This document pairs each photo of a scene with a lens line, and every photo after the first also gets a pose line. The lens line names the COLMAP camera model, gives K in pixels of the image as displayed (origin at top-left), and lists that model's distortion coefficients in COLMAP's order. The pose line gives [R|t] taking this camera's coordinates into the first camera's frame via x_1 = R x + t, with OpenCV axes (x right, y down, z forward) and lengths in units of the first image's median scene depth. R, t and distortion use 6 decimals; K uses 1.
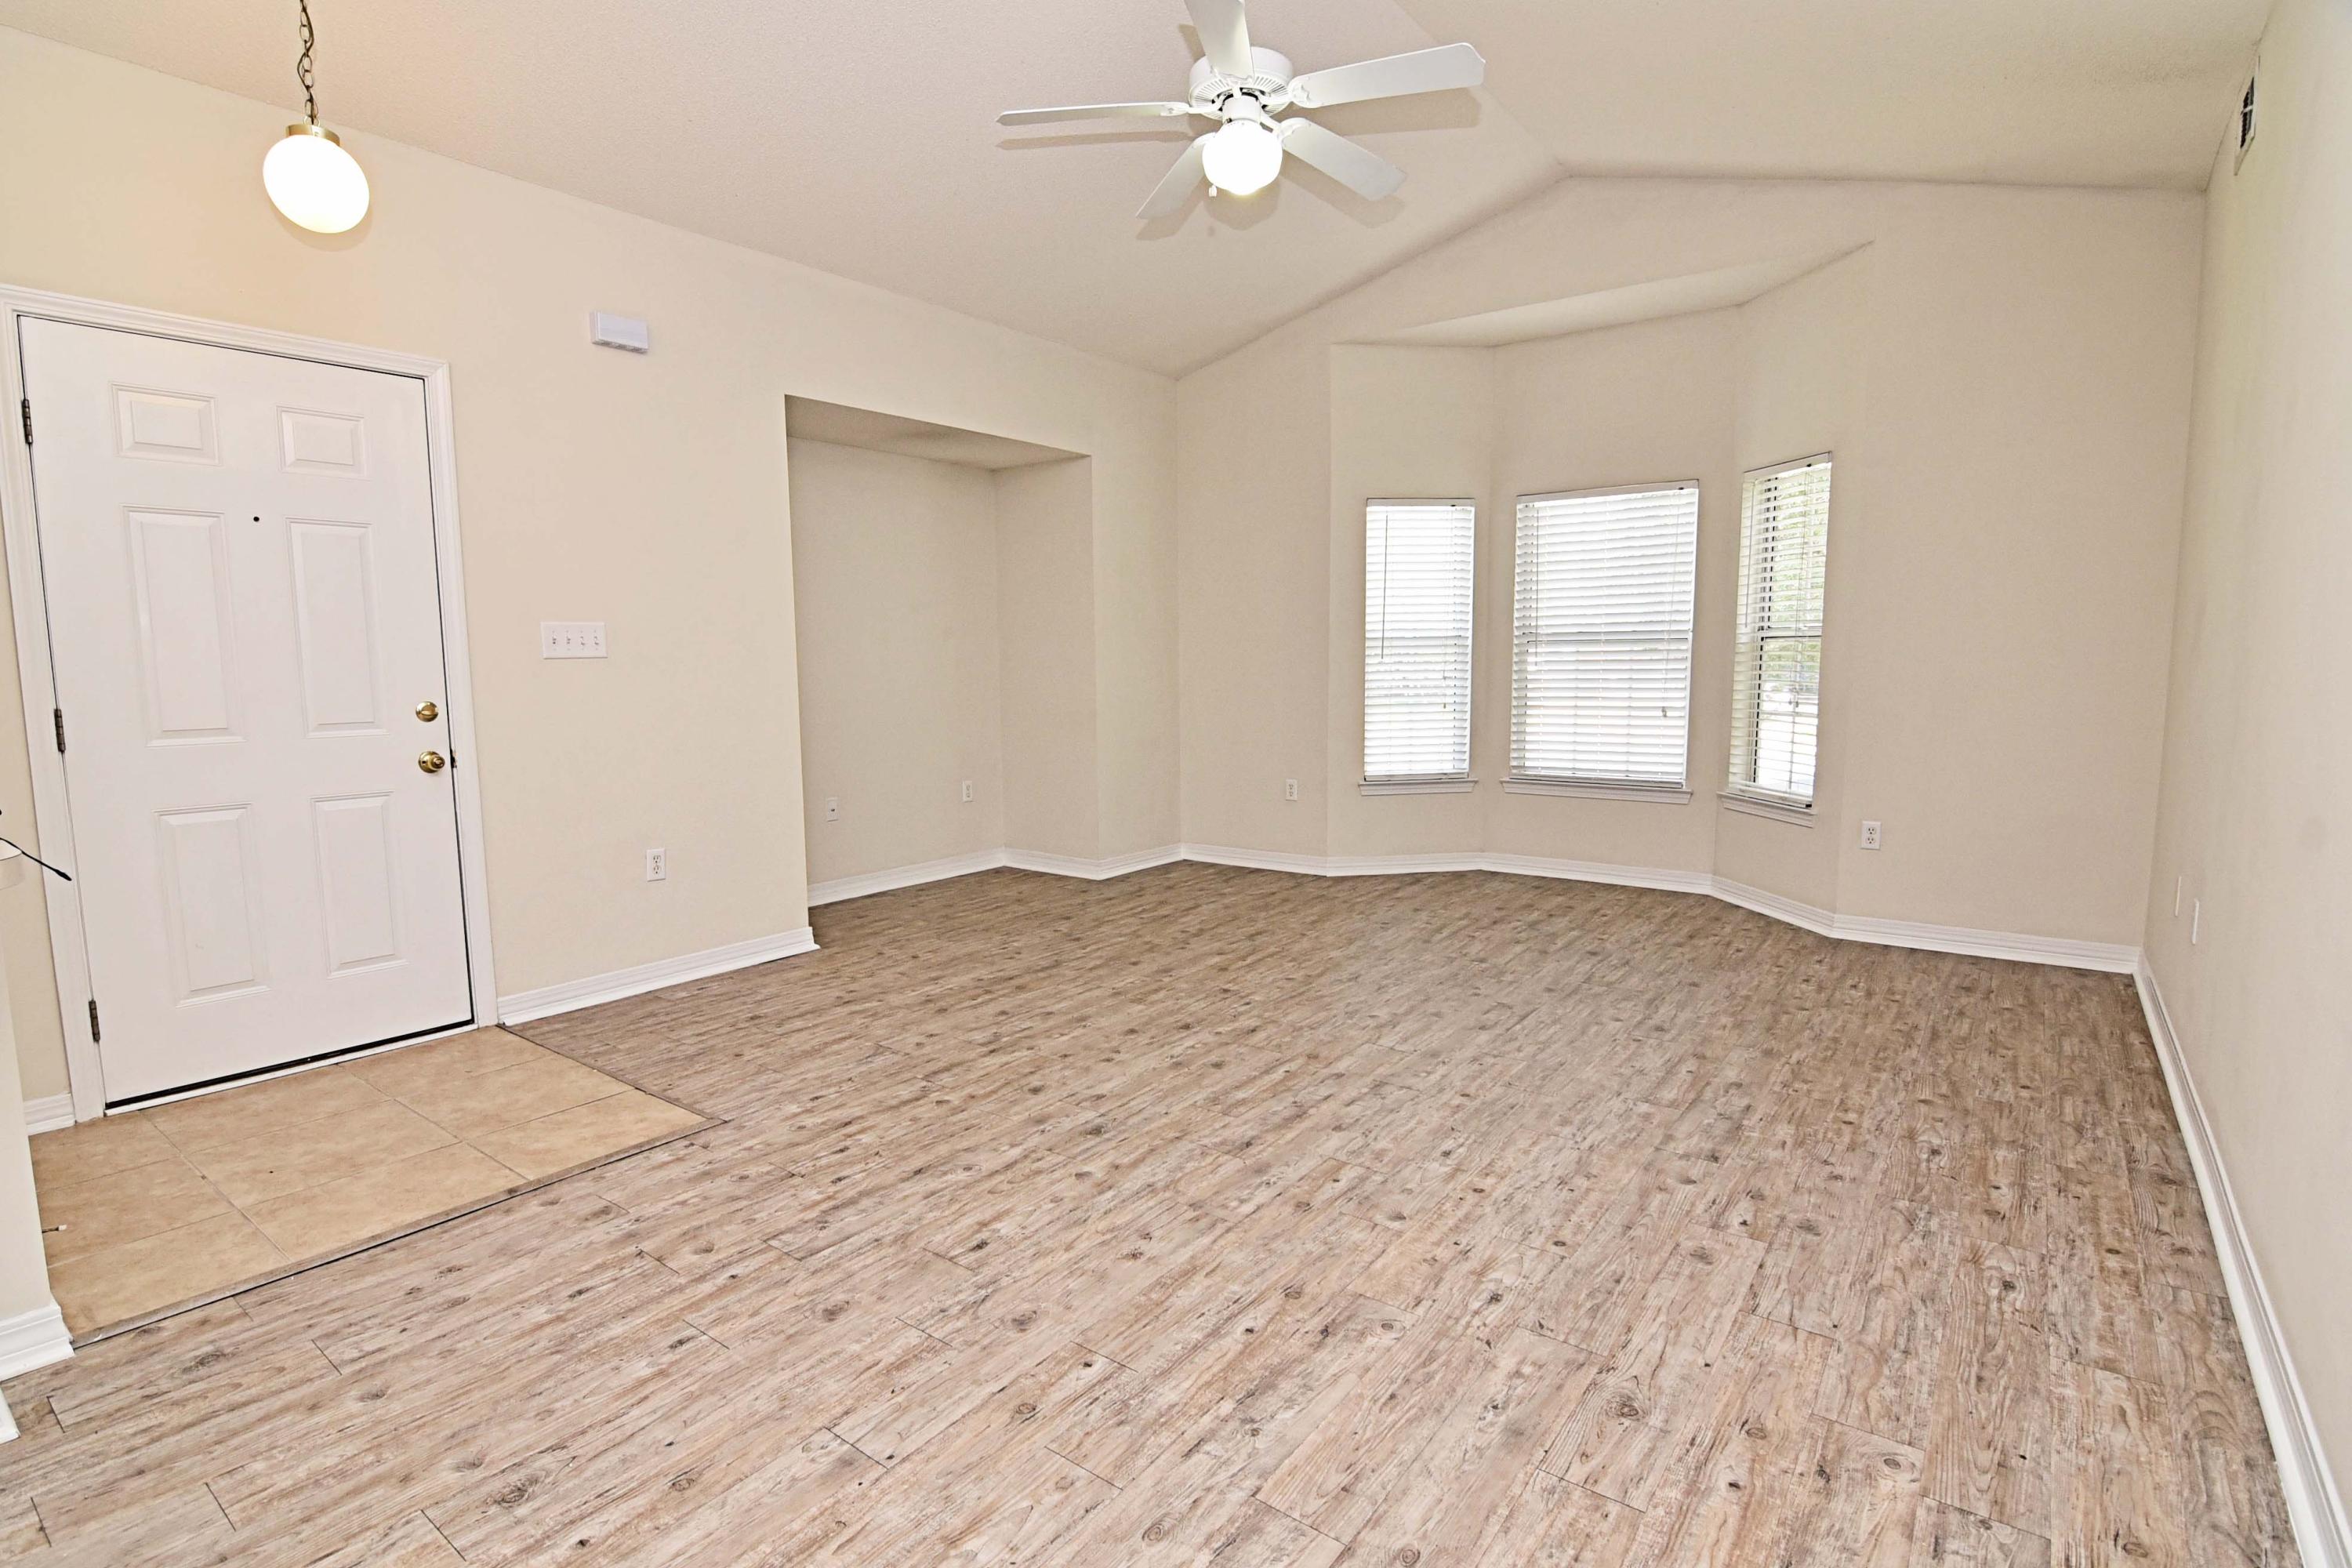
lens RADIAL K [[1144.1, 0, 1126.5], [0, 1144.1, 790.3], [0, 0, 1]] dist [-0.019143, -0.002113]
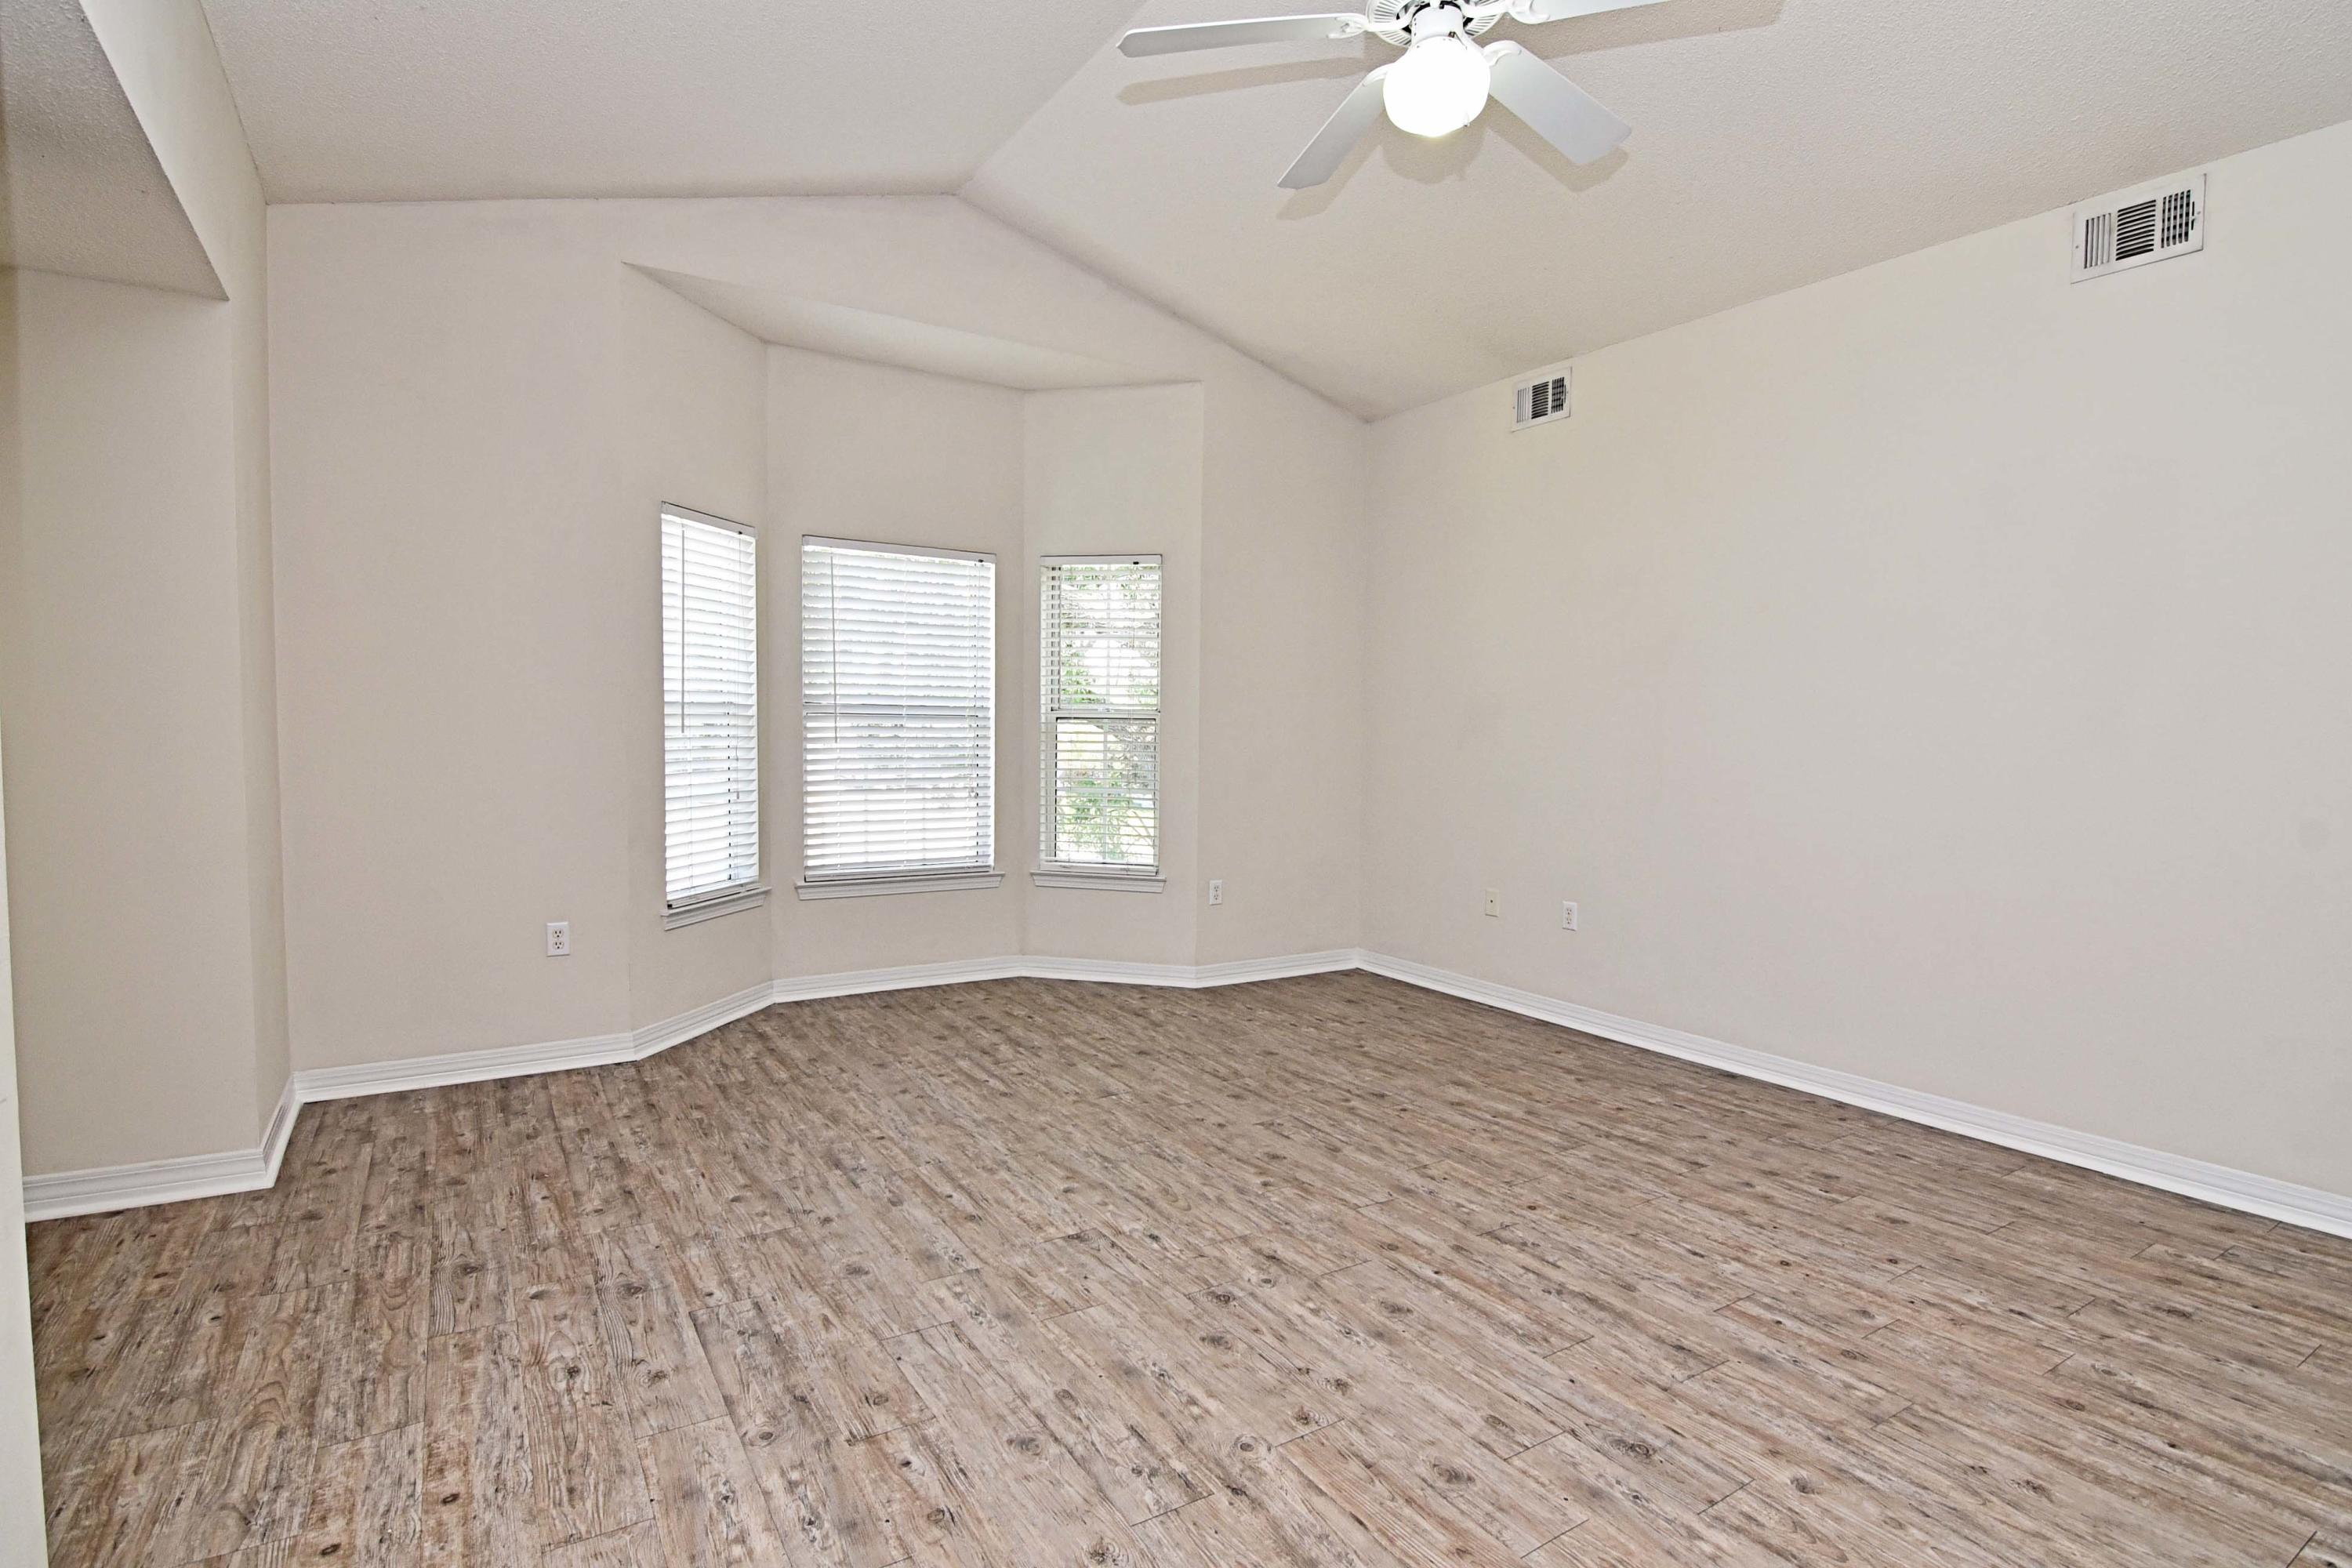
lens RADIAL K [[1160.7, 0, 1190.8], [0, 1160.7, 805.7], [0, 0, 1]] dist [-0.013604, -0.004169]
pose [[0.319453, -0.048020, 0.946385, -0.598441], [0.088470, 0.995864, 0.020667, -0.096491], [-0.943463, 0.077124, 0.322380, 0.807673]]
